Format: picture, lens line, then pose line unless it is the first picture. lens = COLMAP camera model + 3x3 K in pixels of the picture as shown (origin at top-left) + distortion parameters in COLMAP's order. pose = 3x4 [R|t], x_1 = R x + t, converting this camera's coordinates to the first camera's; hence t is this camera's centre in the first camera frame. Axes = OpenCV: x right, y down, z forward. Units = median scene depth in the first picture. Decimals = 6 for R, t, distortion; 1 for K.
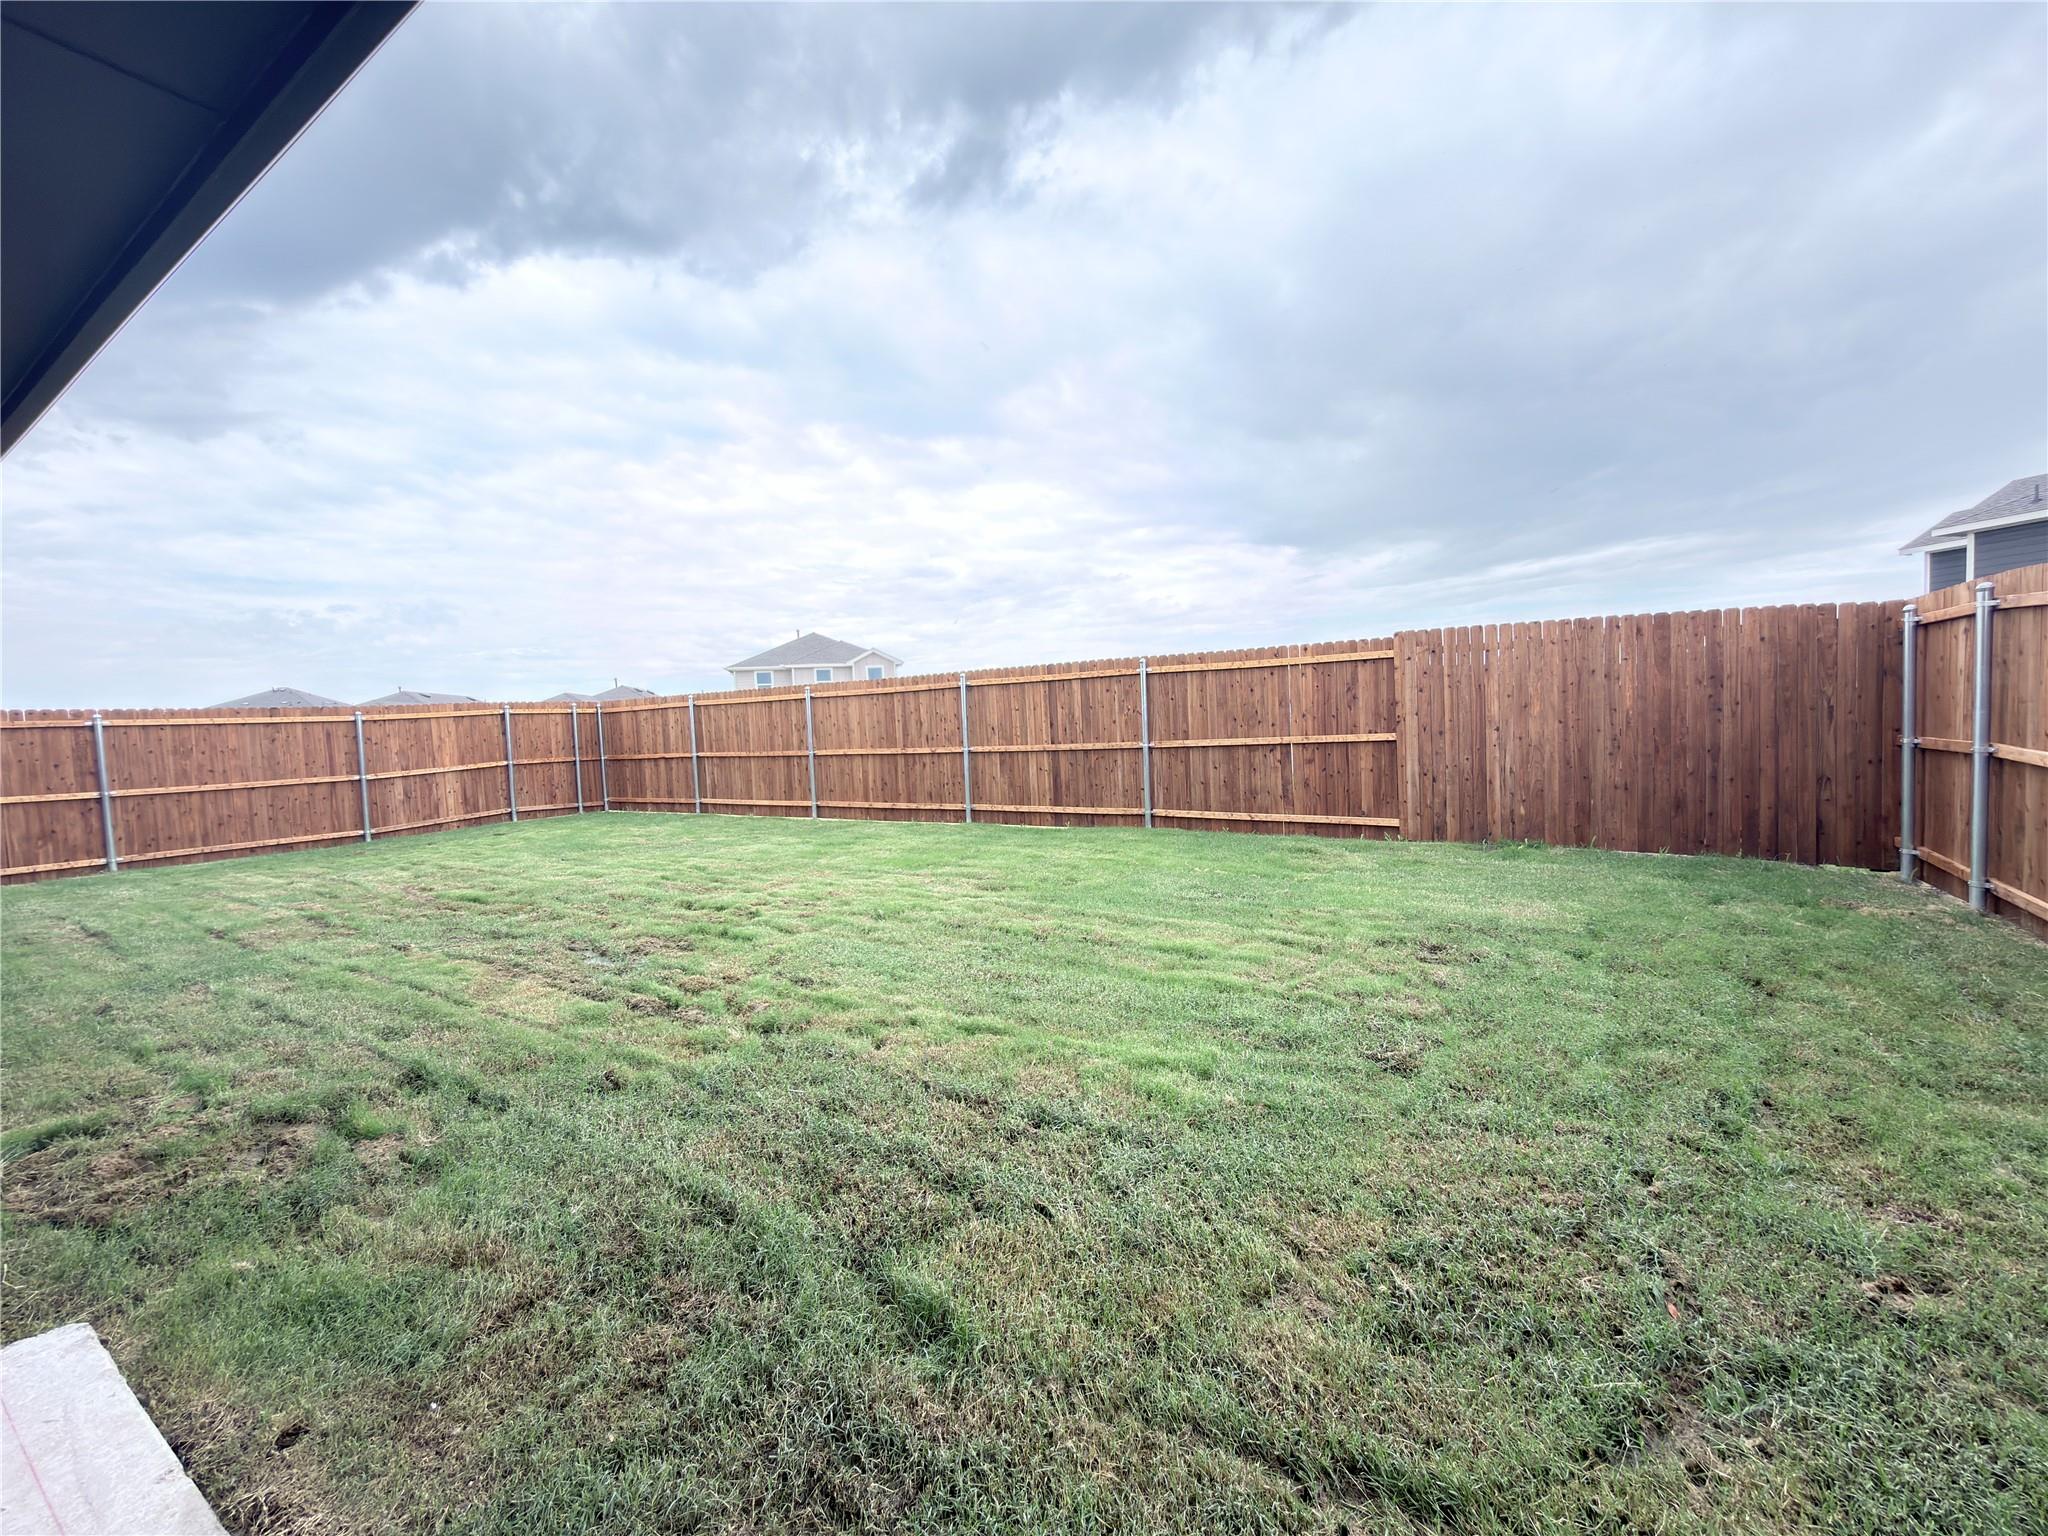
lens RADIAL K [[818.1, 0, 1025.1], [0, 818.1, 762.3], [0, 0, 1]] dist [-0.000125, -0.000157]
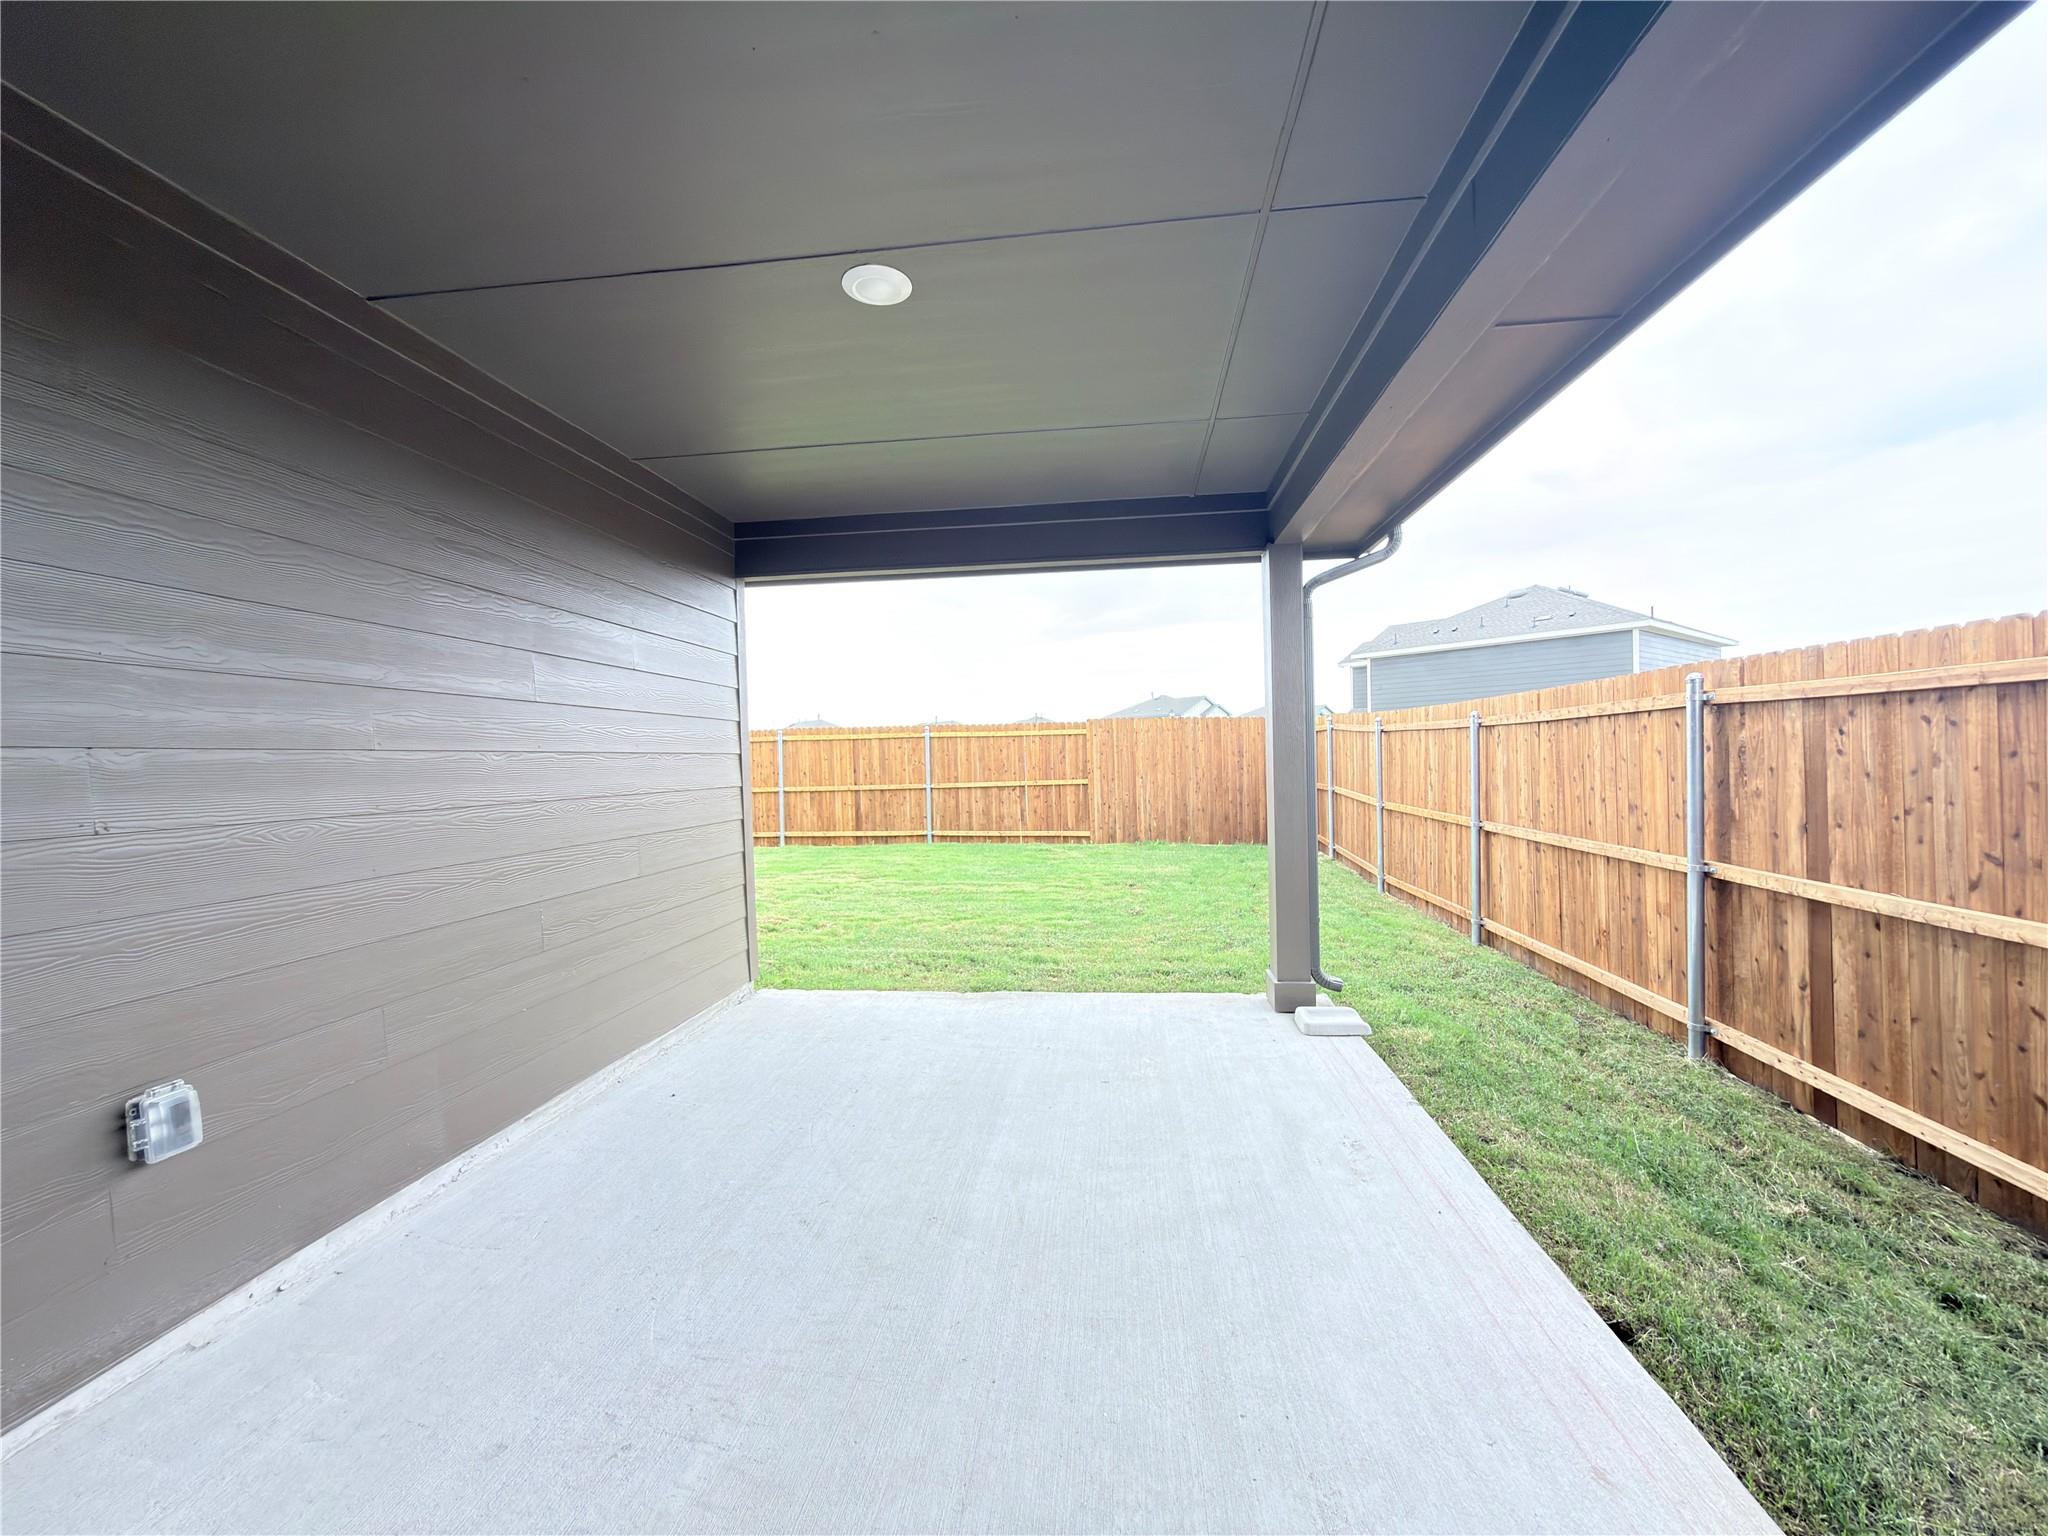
lens RADIAL K [[818.1, 0, 1024.1], [0, 818.1, 761.9], [0, 0, 1]] dist [-0.000125, -0.000157]
pose [[0.907774, 0.016903, 0.419119, -0.308427], [0.005931, 0.998571, -0.053120, 0.014073], [-0.419418, 0.050706, 0.906376, -0.385180]]
